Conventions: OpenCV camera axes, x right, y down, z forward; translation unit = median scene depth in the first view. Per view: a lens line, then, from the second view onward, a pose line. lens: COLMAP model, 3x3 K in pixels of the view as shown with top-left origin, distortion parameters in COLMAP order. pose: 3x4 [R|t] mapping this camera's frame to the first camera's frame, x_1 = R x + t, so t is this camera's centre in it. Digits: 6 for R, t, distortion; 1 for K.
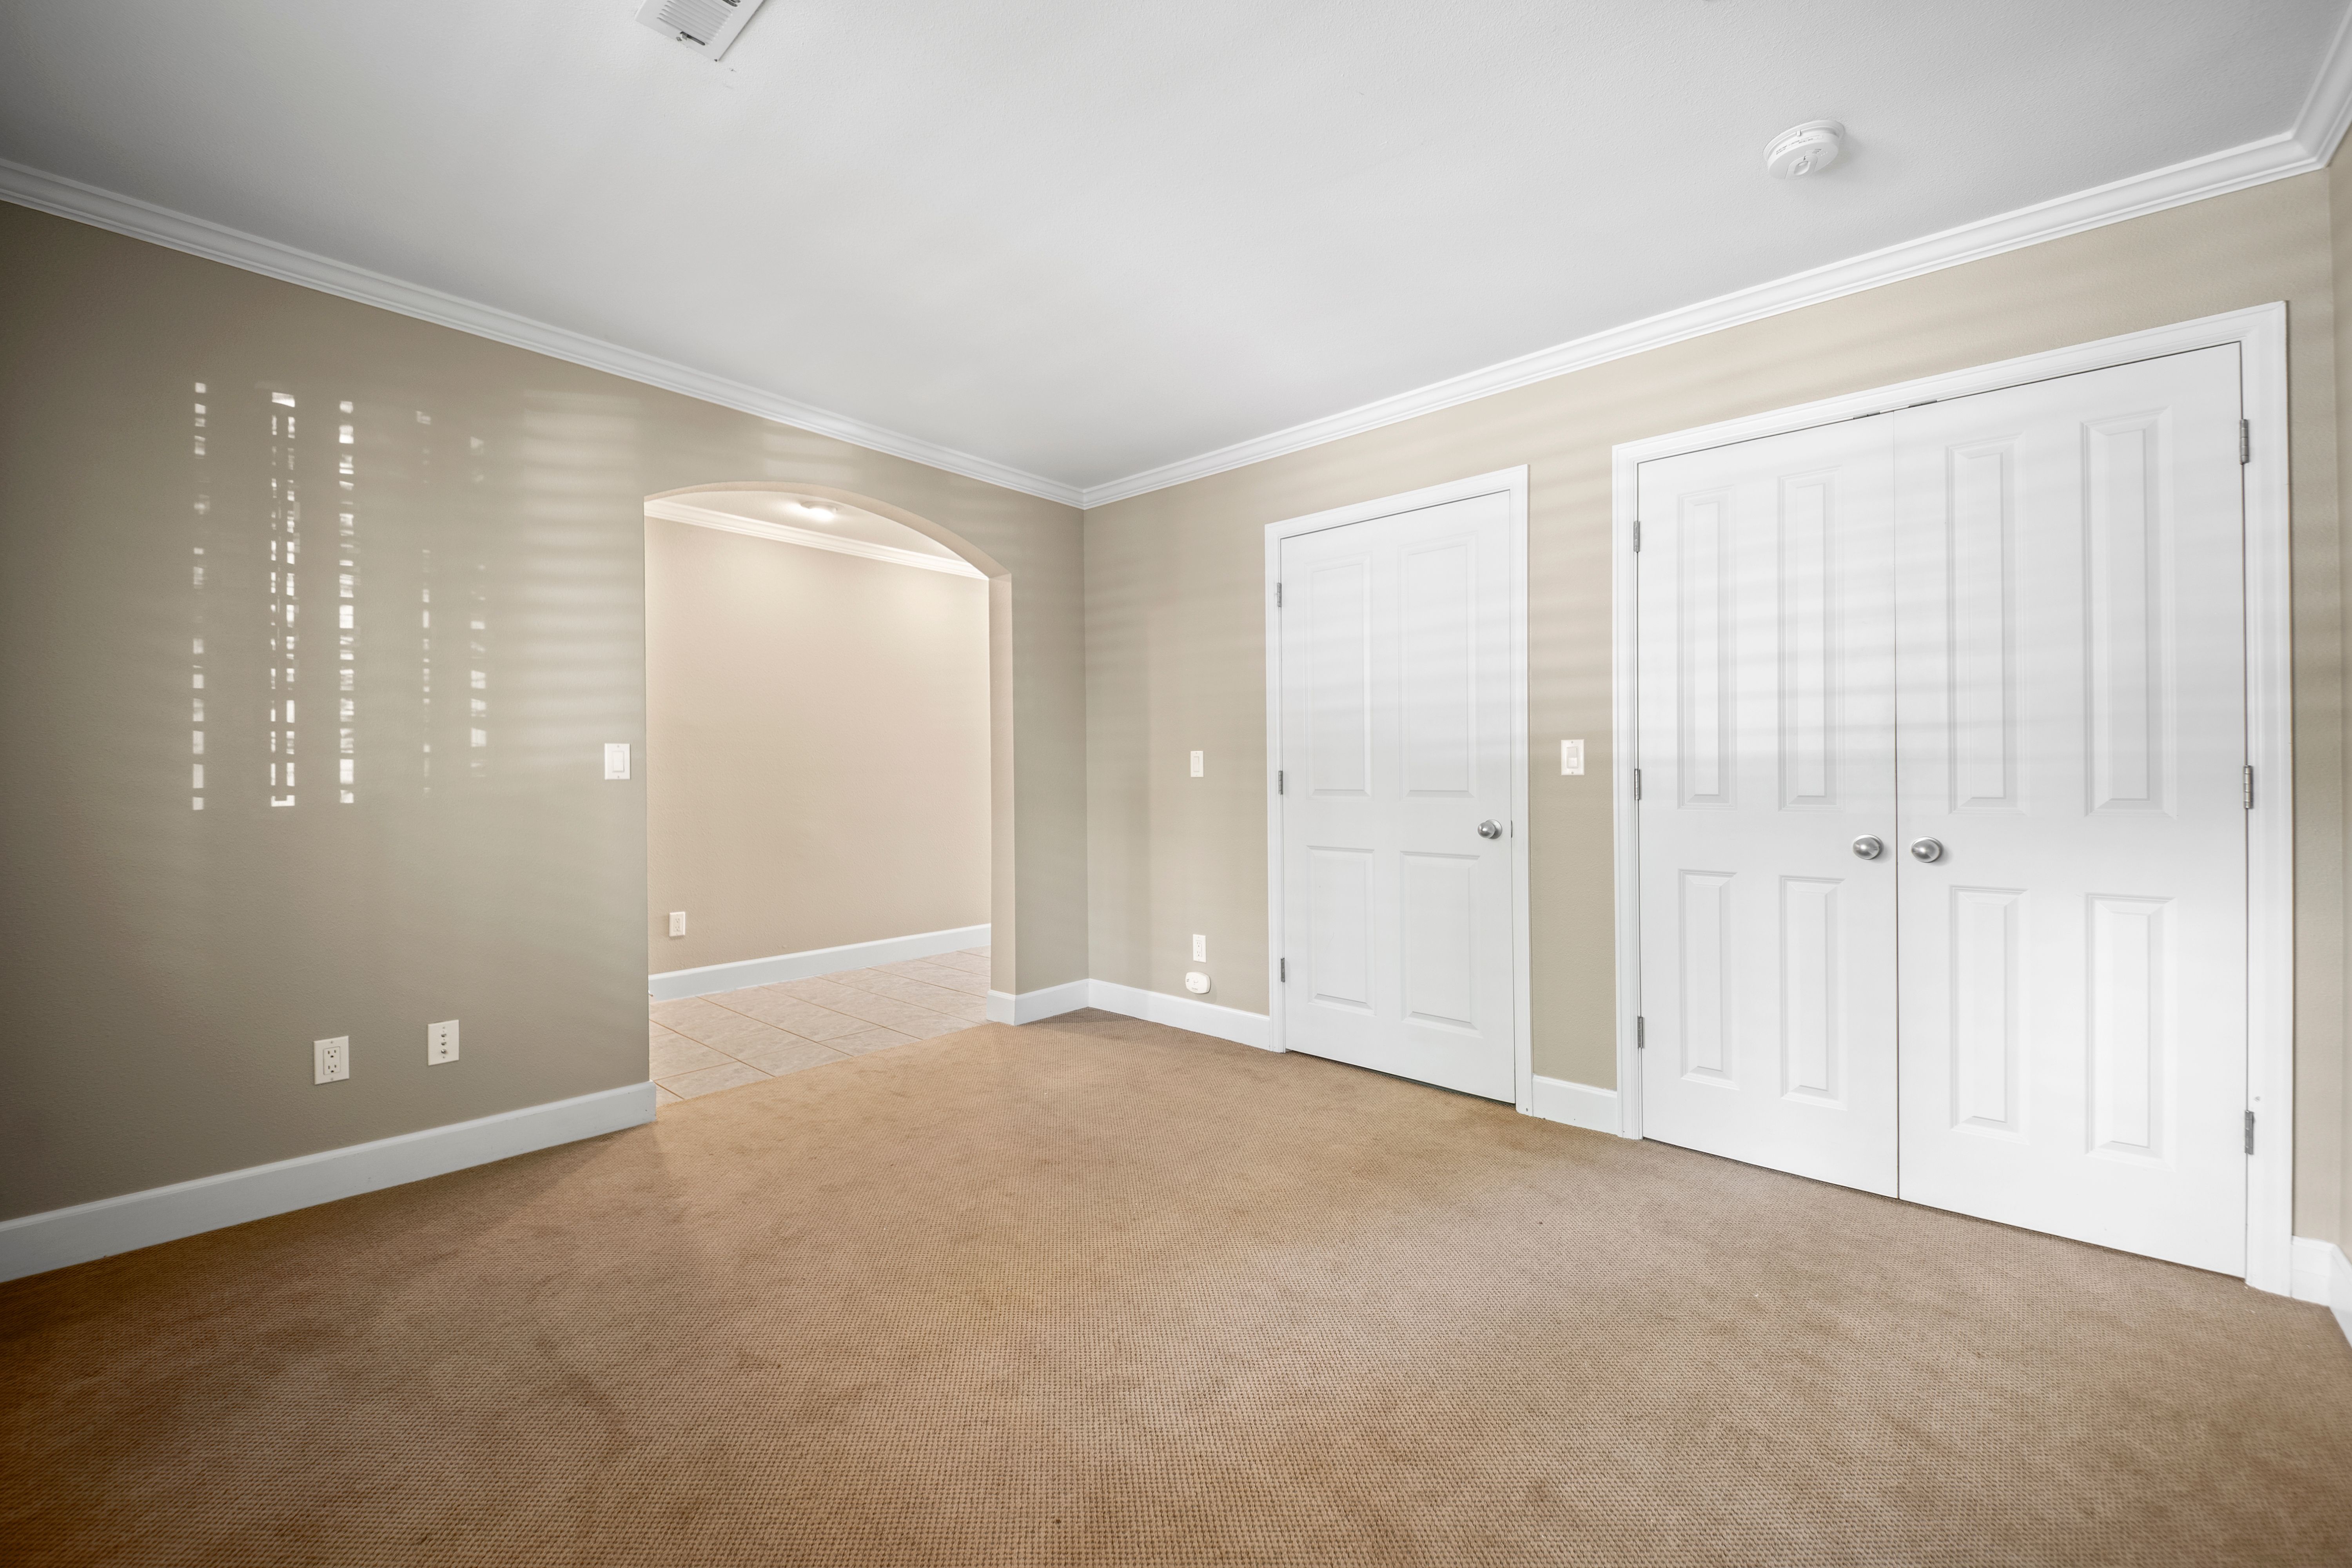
lens RADIAL K [[931.9, 0, 1184.1], [0, 931.9, 774.6], [0, 0, 1]] dist [0.002956, -0.000566]
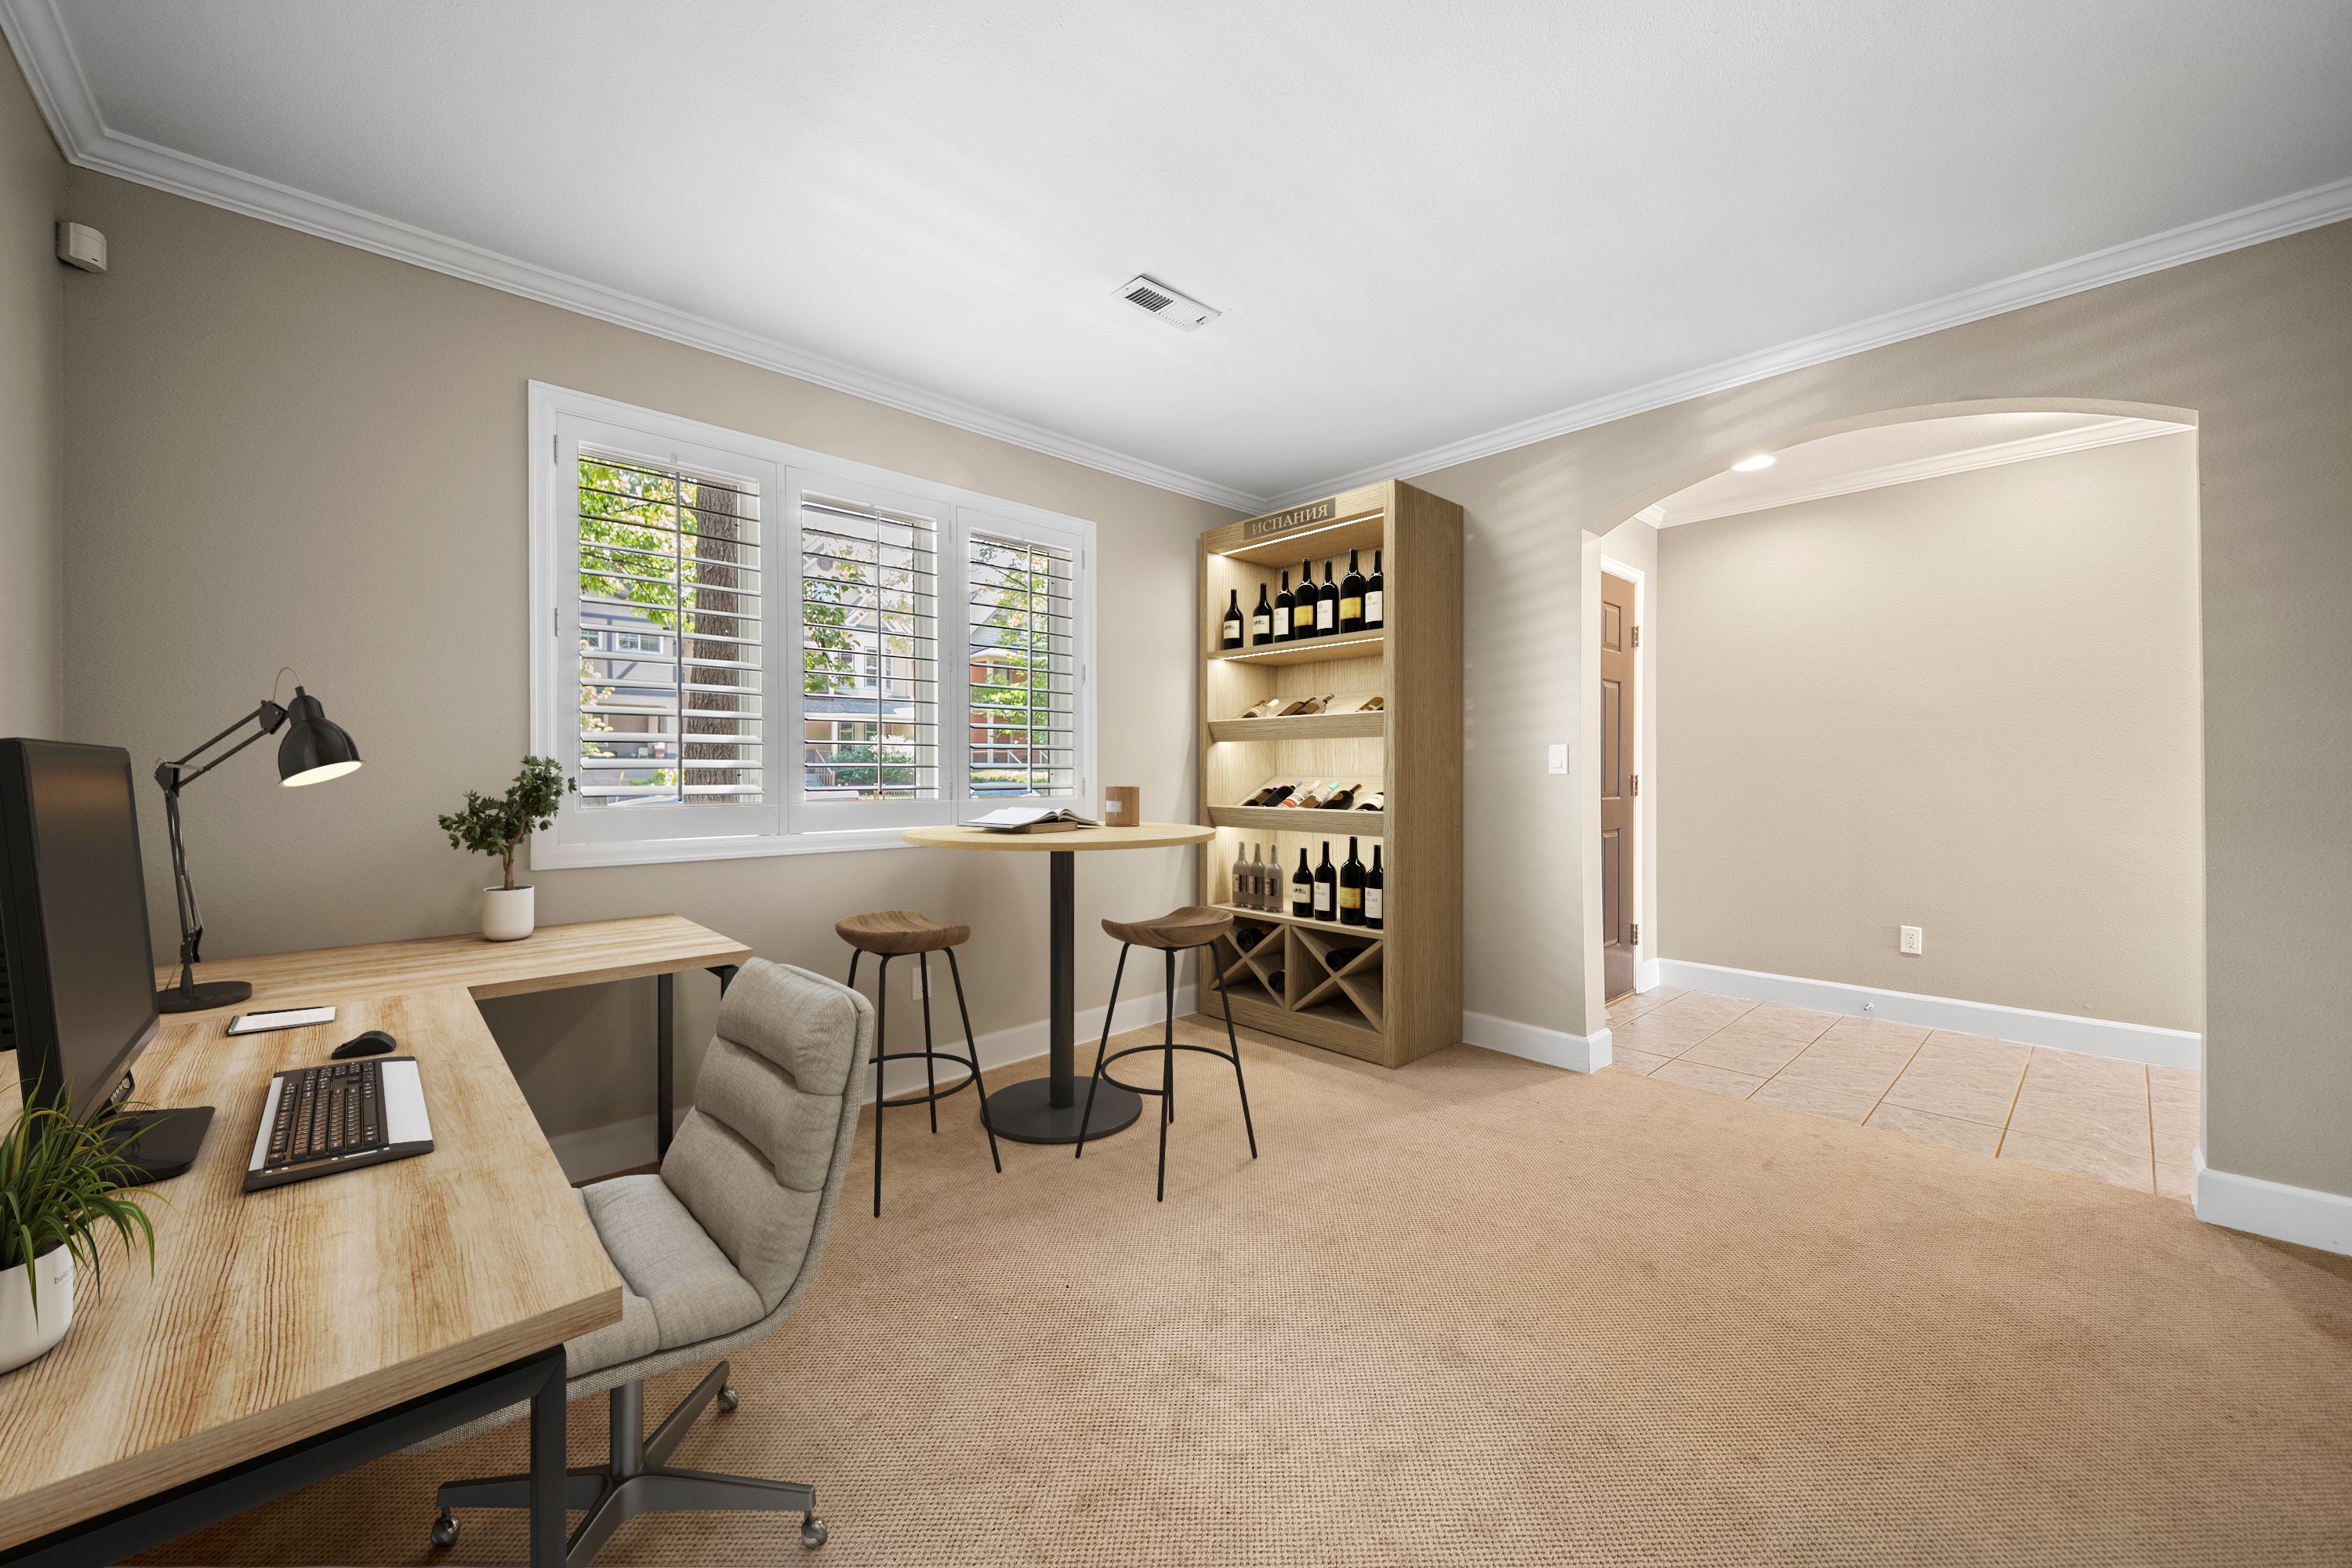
lens RADIAL K [[884.9, 0, 1182.9], [0, 884.9, 778.6], [0, 0, 1]] dist [0.007149, -0.000965]
pose [[-0.099559, 0.007322, -0.995005, 0.443706], [-0.000738, 0.999972, 0.007432, 0.002159], [0.995031, 0.001475, -0.099551, 0.490819]]
